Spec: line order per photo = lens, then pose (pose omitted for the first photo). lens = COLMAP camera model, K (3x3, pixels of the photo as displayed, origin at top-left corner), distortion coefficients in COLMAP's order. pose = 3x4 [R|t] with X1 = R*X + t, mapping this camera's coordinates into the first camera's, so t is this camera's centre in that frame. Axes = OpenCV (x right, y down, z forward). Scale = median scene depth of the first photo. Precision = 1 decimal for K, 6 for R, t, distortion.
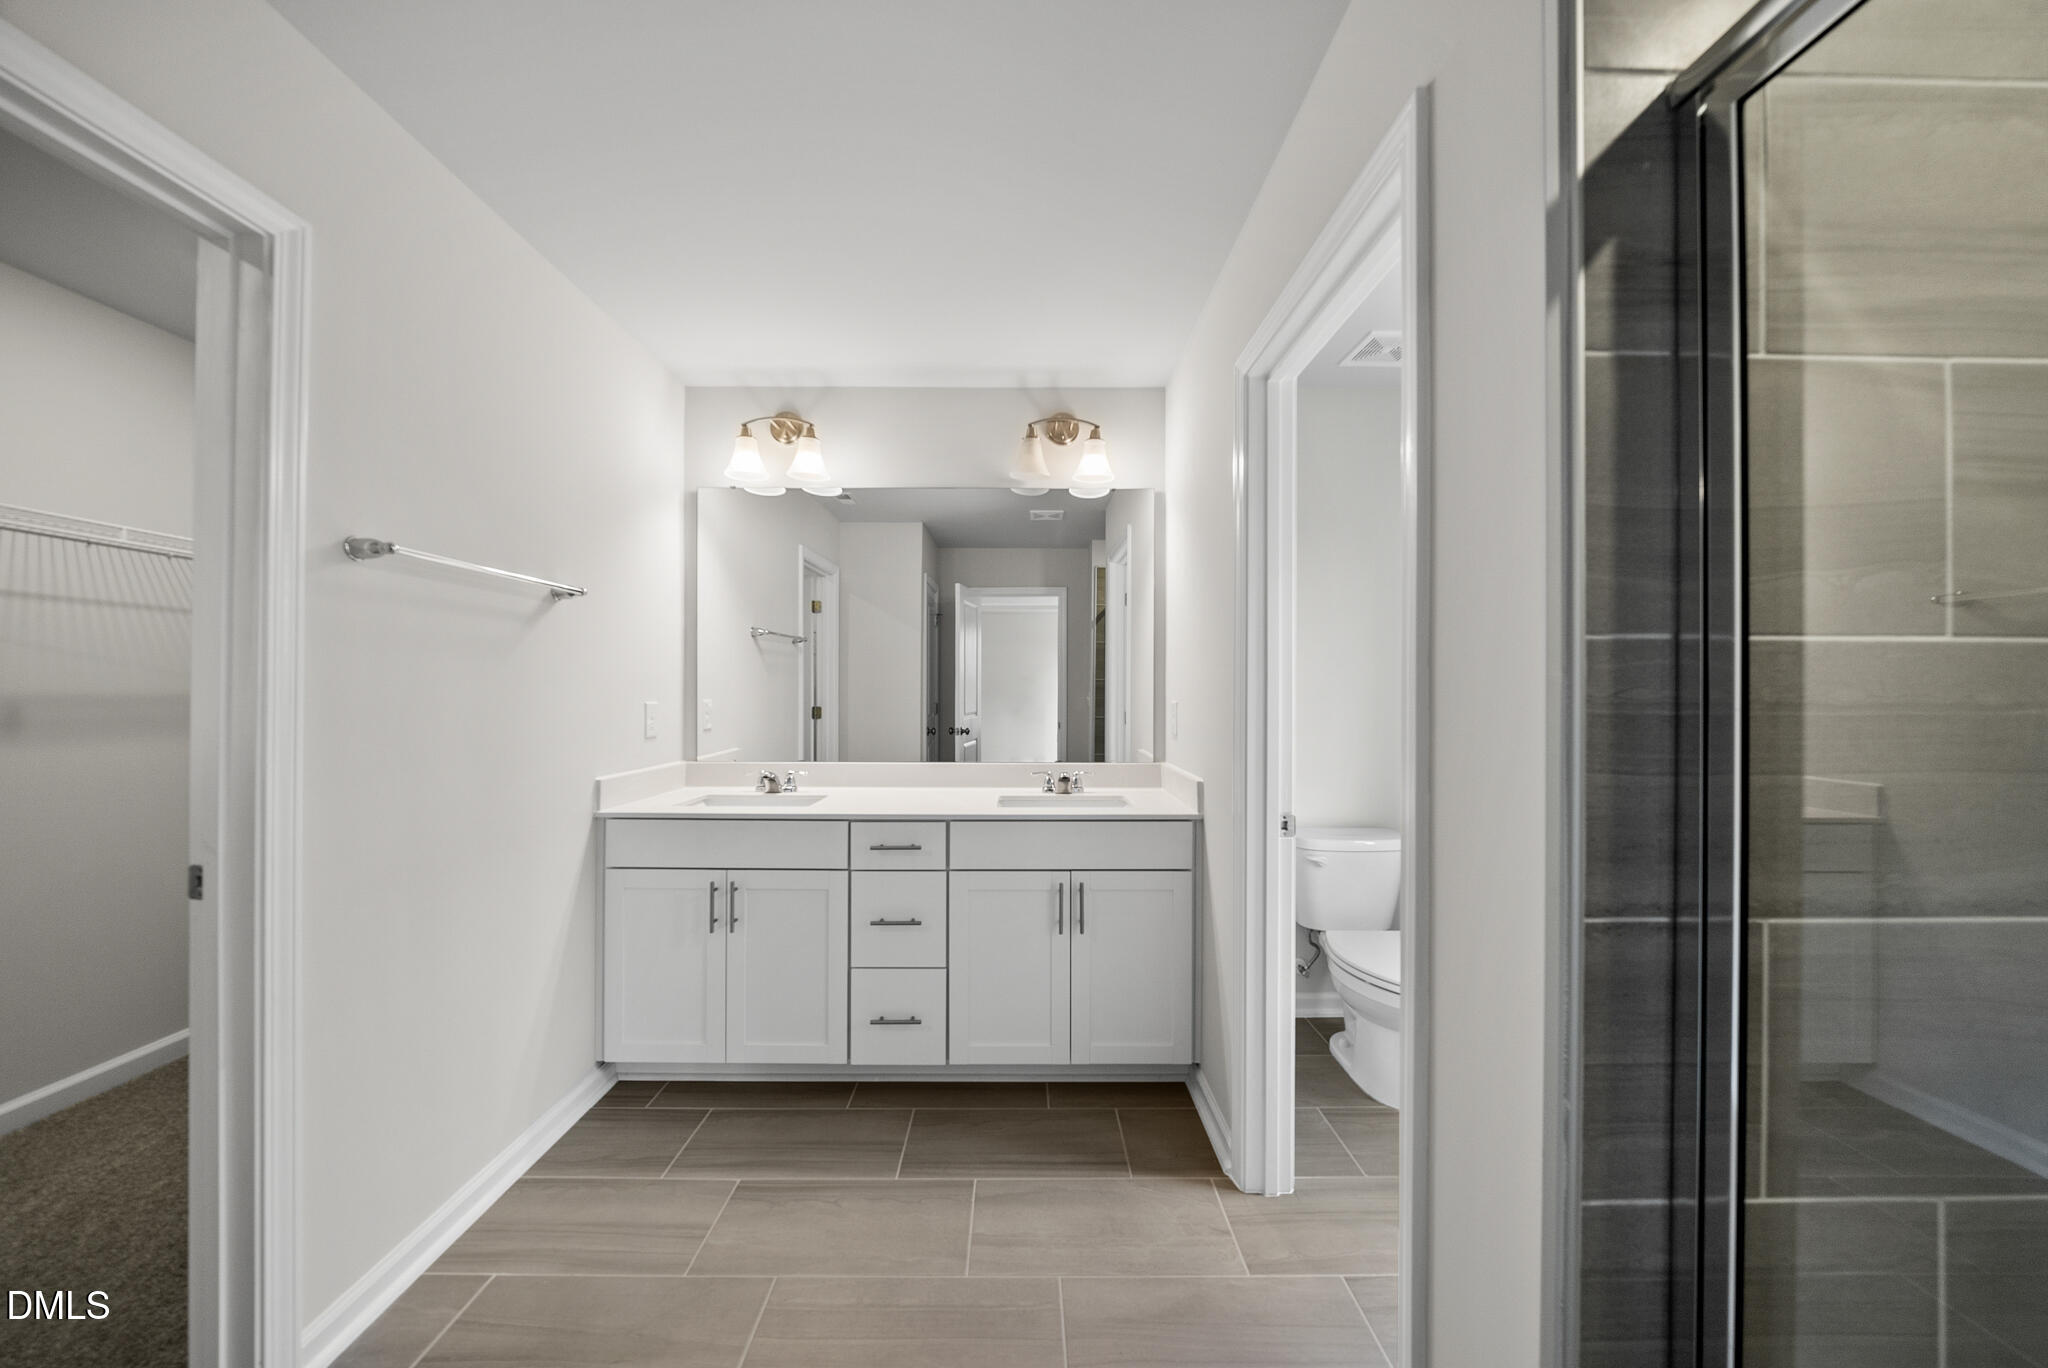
lens RADIAL K [[711.4, 0, 1015.0], [0, 711.4, 698.5], [0, 0, 1]] dist [-0.005233, -0.000045]
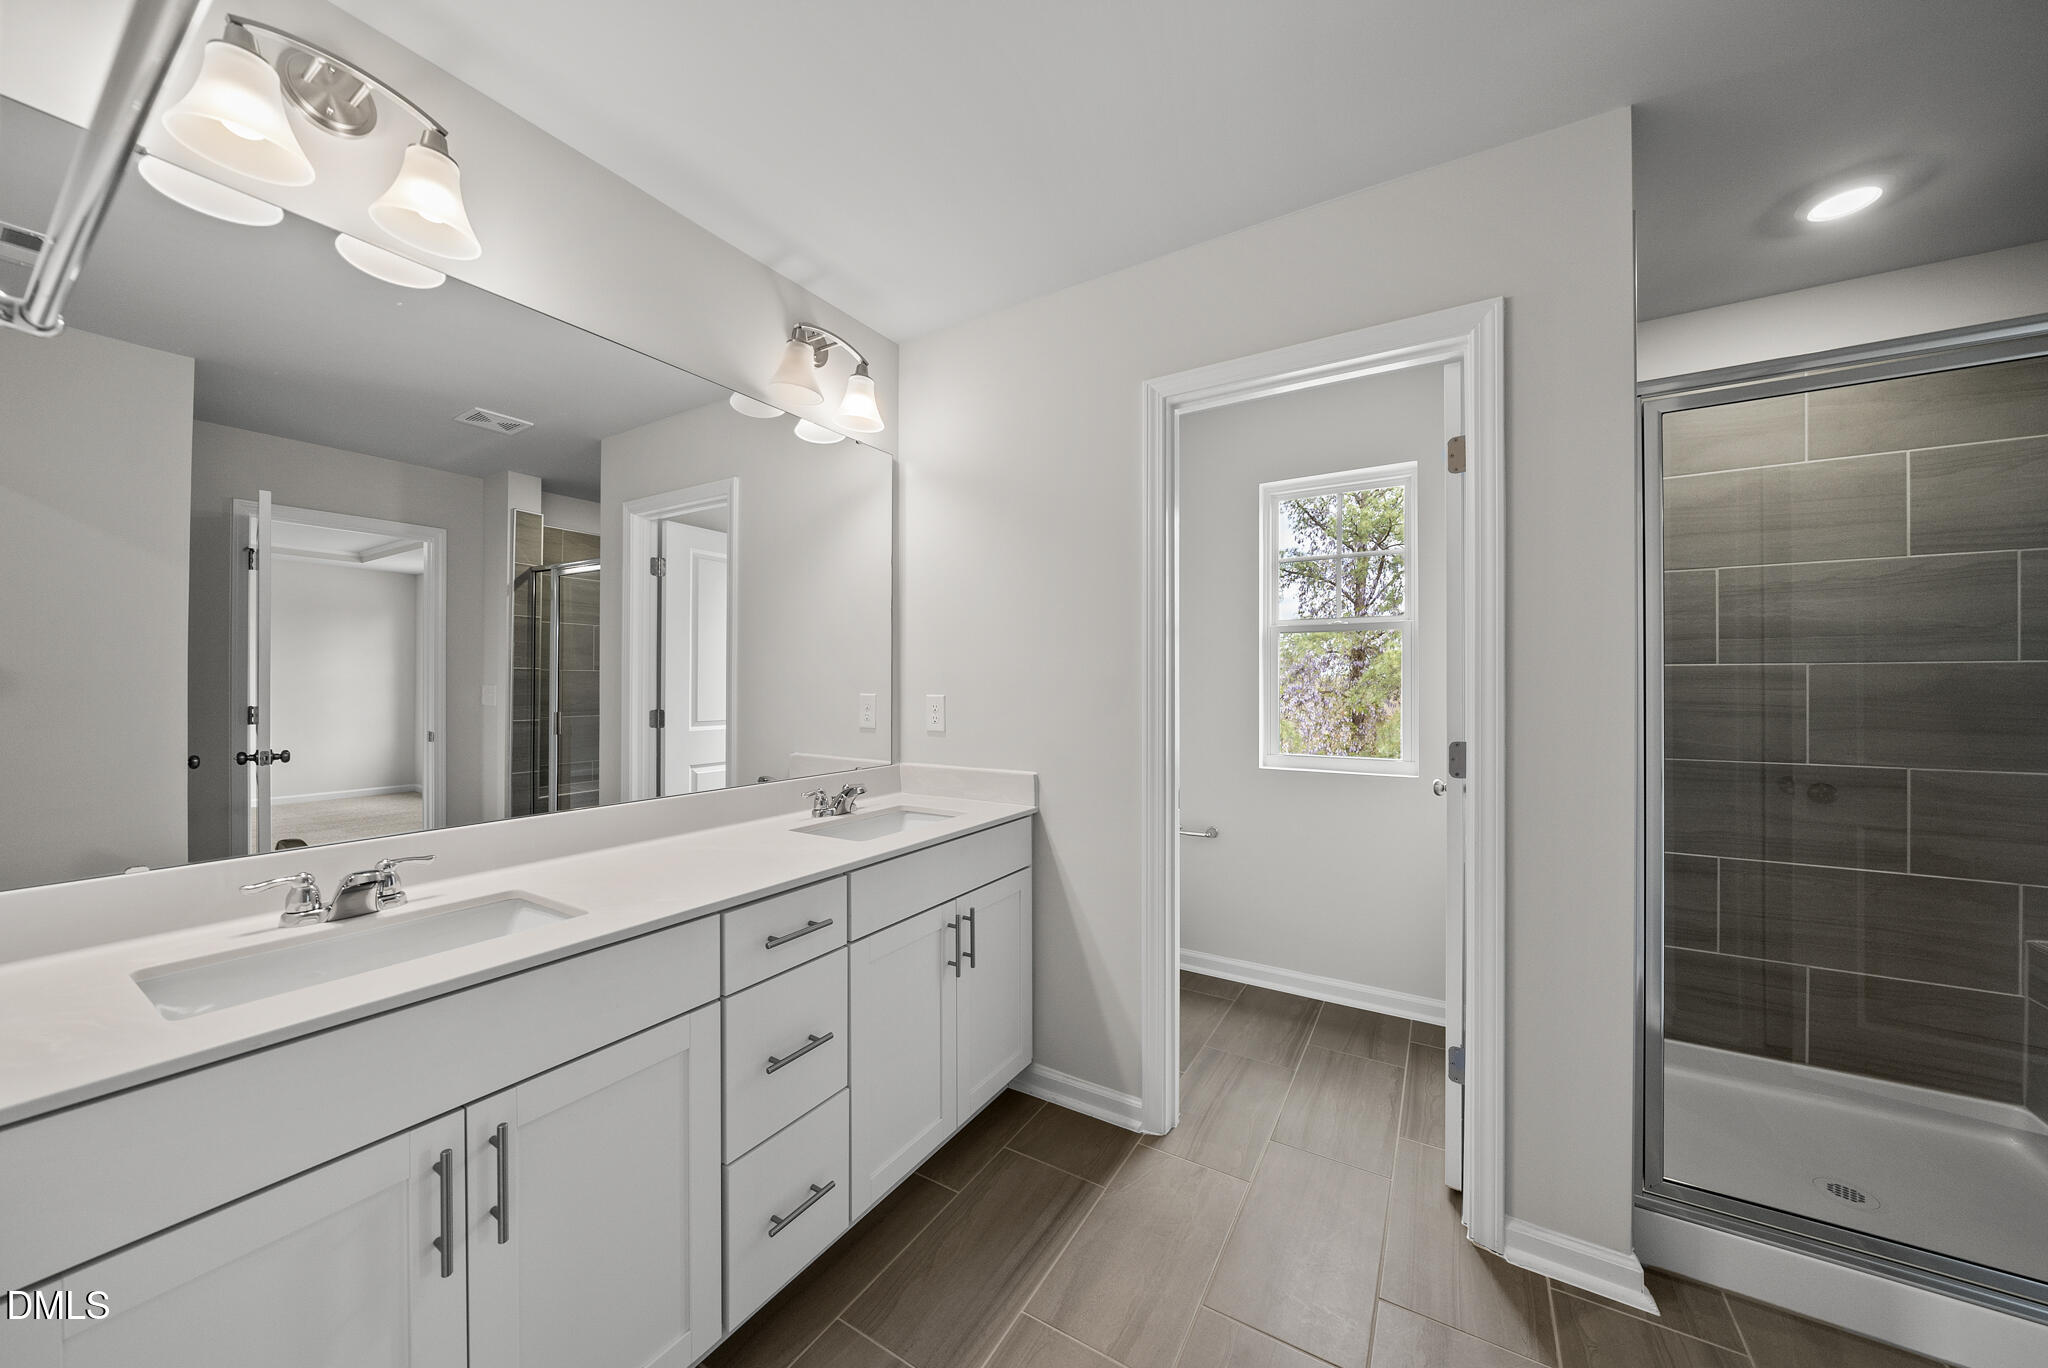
lens RADIAL K [[711.4, 0, 1015.0], [0, 711.4, 698.5], [0, 0, 1]] dist [-0.005233, -0.000045]
pose [[0.524651, -0.019821, 0.851087, -0.591437], [0.010692, 0.999803, 0.016693, -0.006693], [-0.851250, 0.000341, 0.524760, 0.499205]]
